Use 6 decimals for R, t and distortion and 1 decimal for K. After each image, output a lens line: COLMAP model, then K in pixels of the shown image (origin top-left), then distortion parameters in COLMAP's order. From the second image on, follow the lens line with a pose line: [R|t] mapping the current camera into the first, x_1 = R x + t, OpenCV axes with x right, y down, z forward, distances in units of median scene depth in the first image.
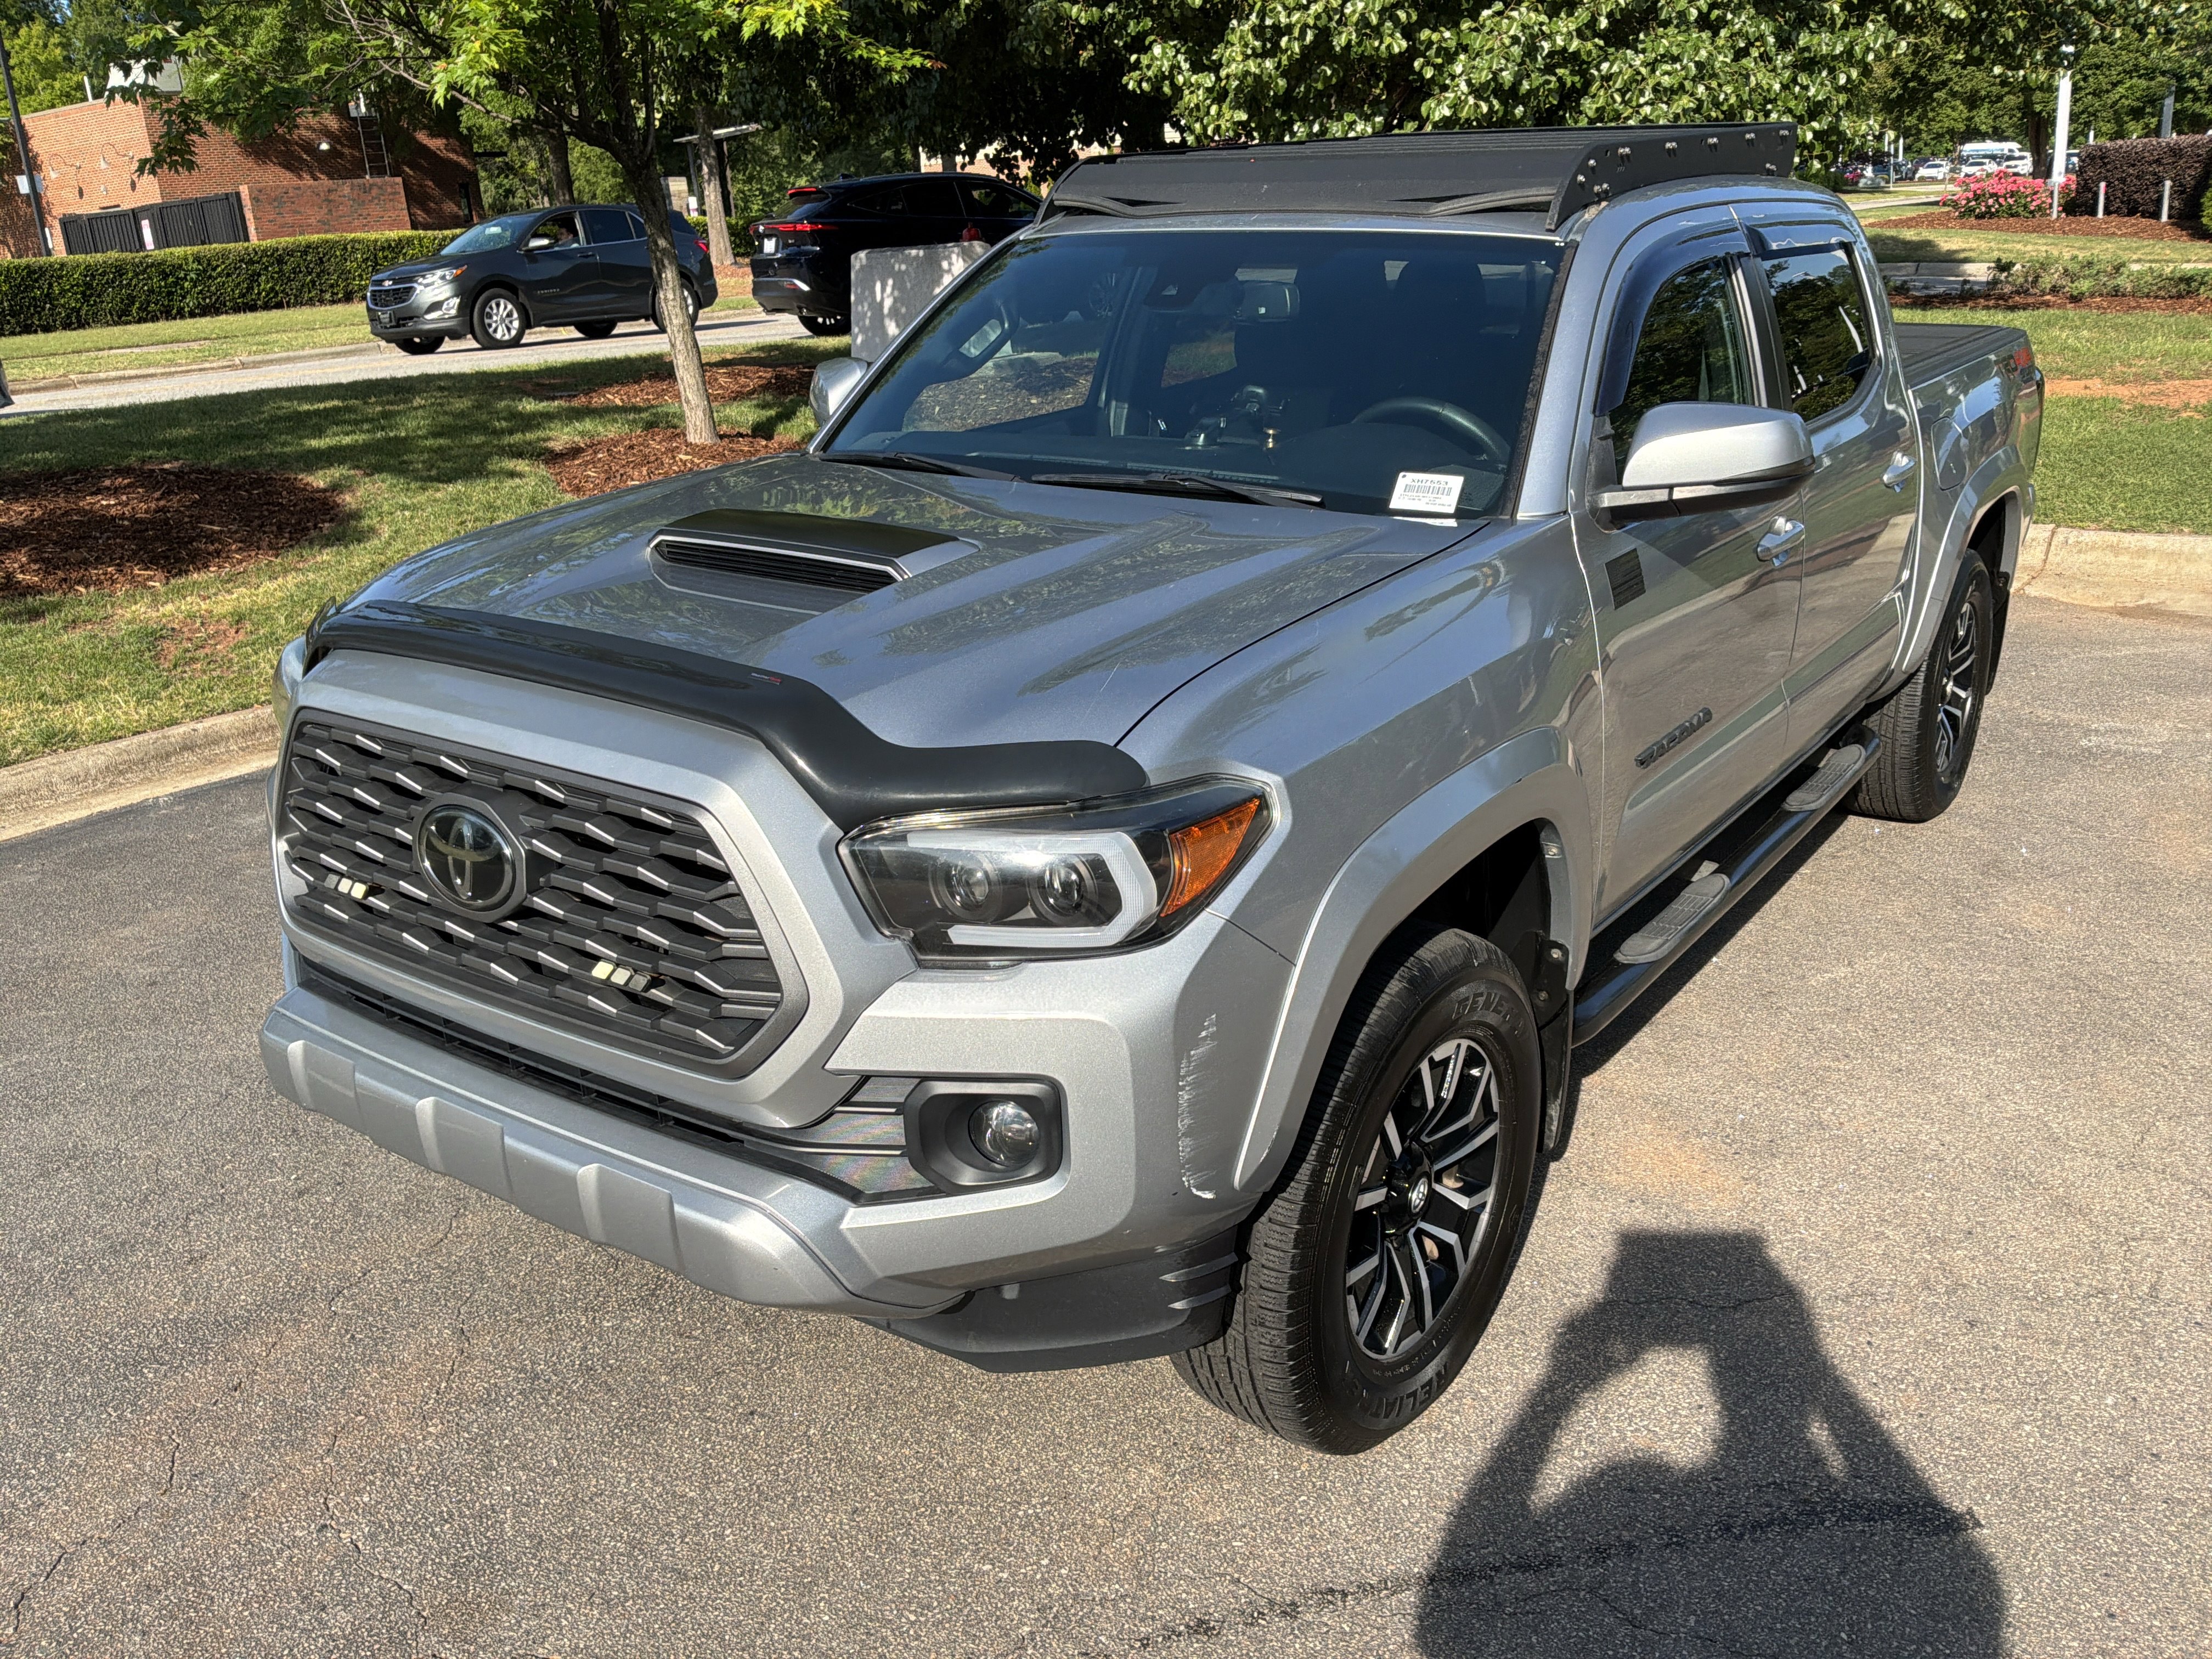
lens RADIAL K [[1899.3, 0, 1109.1], [0, 1899.3, 825.3], [0, 0, 1]] dist [0.050329, -0.111424]
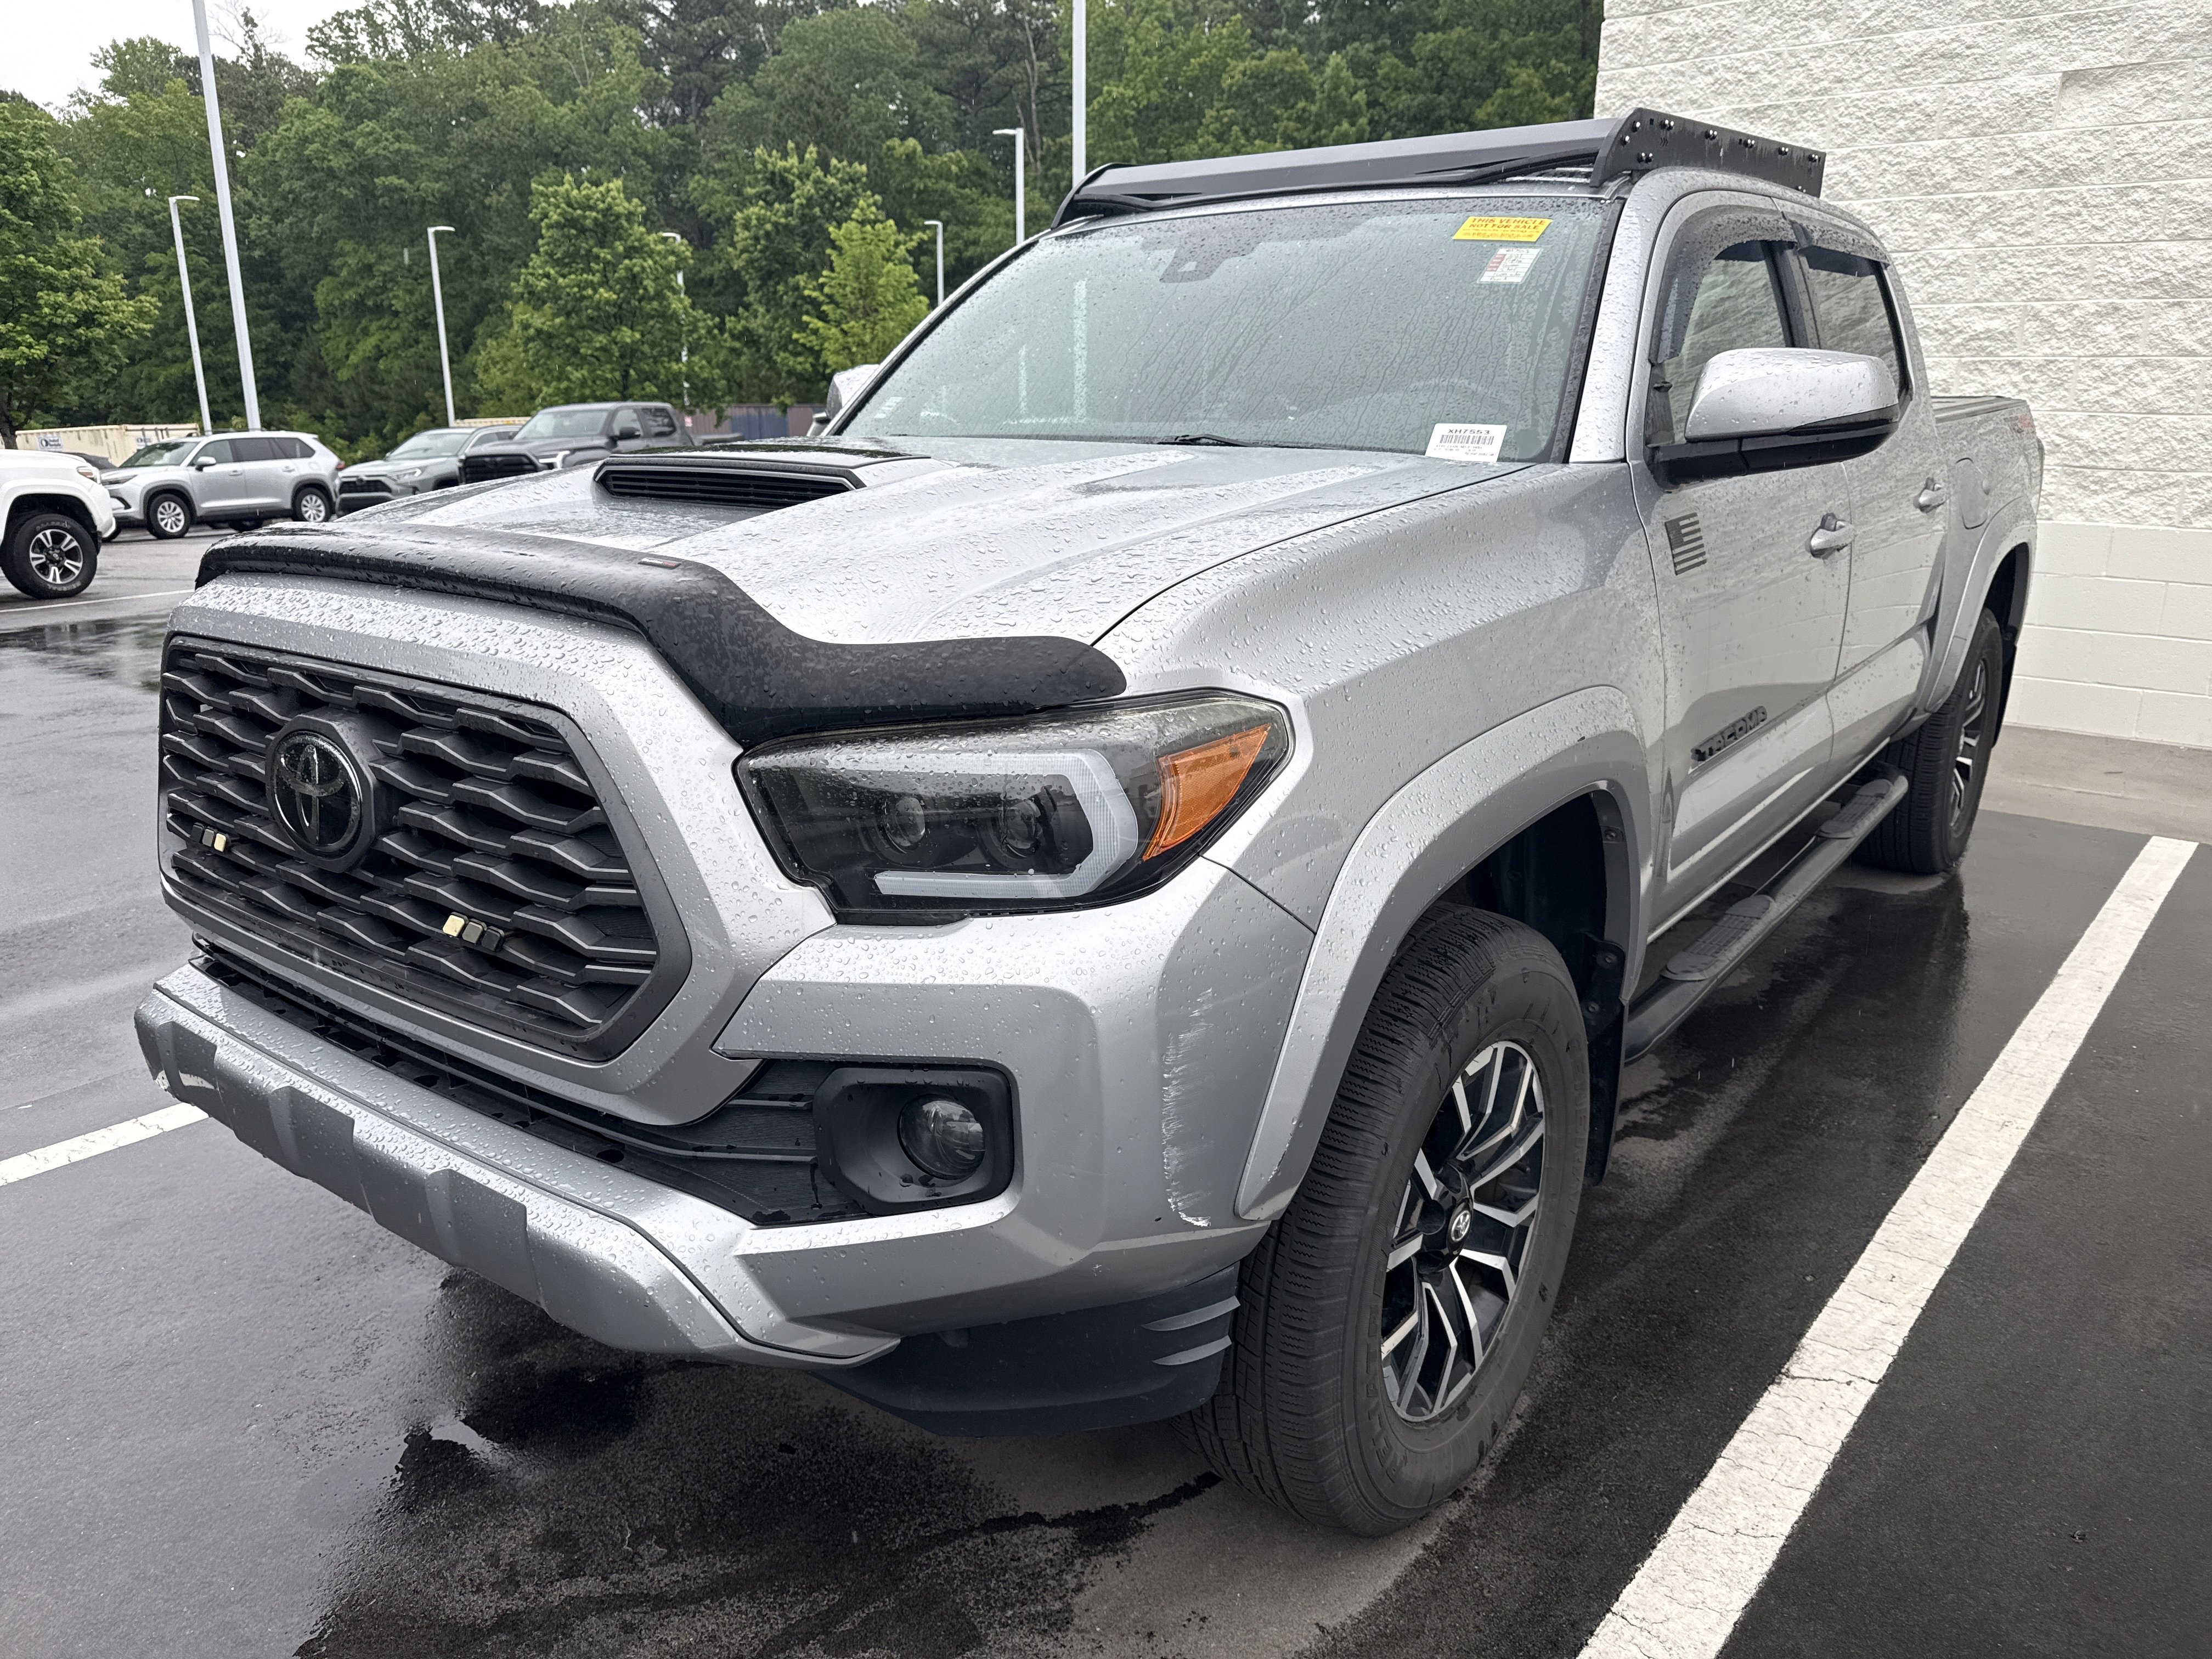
lens RADIAL K [[1604.4, 0, 1108.4], [0, 1604.4, 838.4], [0, 0, 1]] dist [0.008111, -0.007900]
pose [[0.999428, 0.014998, -0.030314, 0.009580], [-0.016290, 0.998950, -0.042825, 0.019883], [0.029640, 0.043295, 0.998623, 0.101134]]
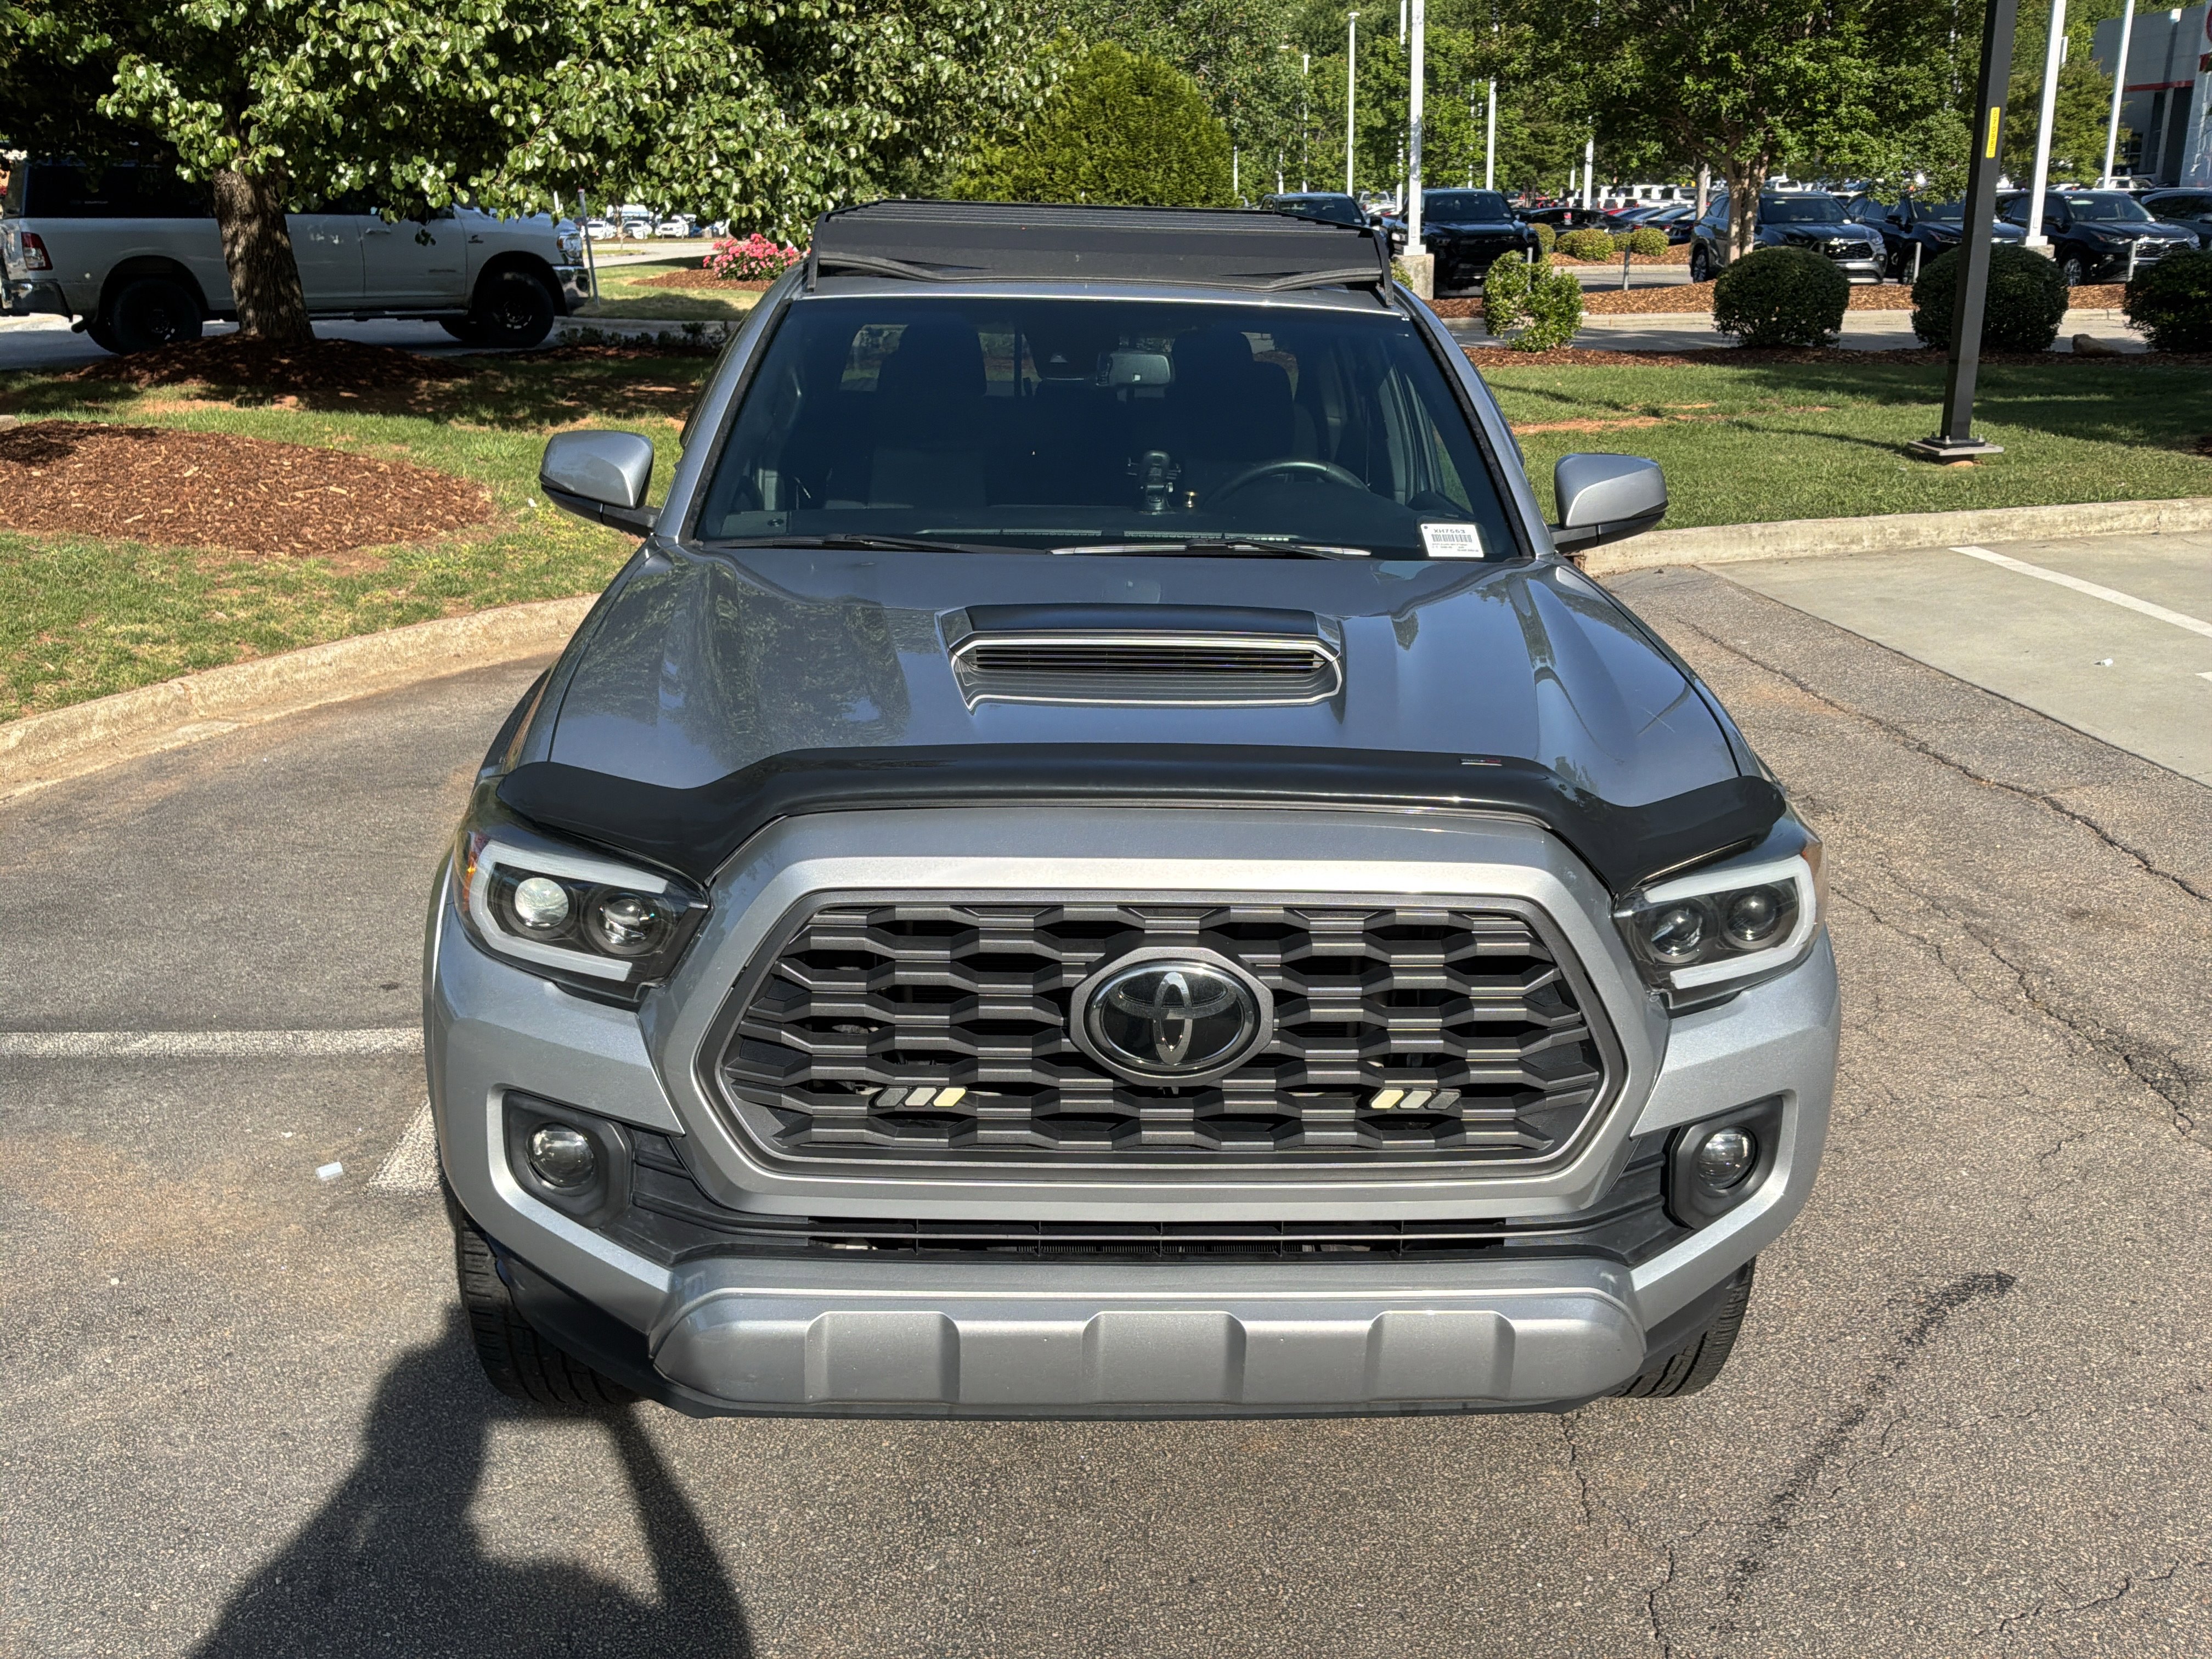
lens RADIAL K [[1899.3, 0, 1120.5], [0, 1899.3, 837.6], [0, 0, 1]] dist [0.050329, -0.111424]
pose [[0.782331, -0.152730, 0.603847, -0.280241], [0.164517, 0.985711, 0.036169, -0.031983], [-0.600743, 0.071048, 0.796279, 0.103545]]
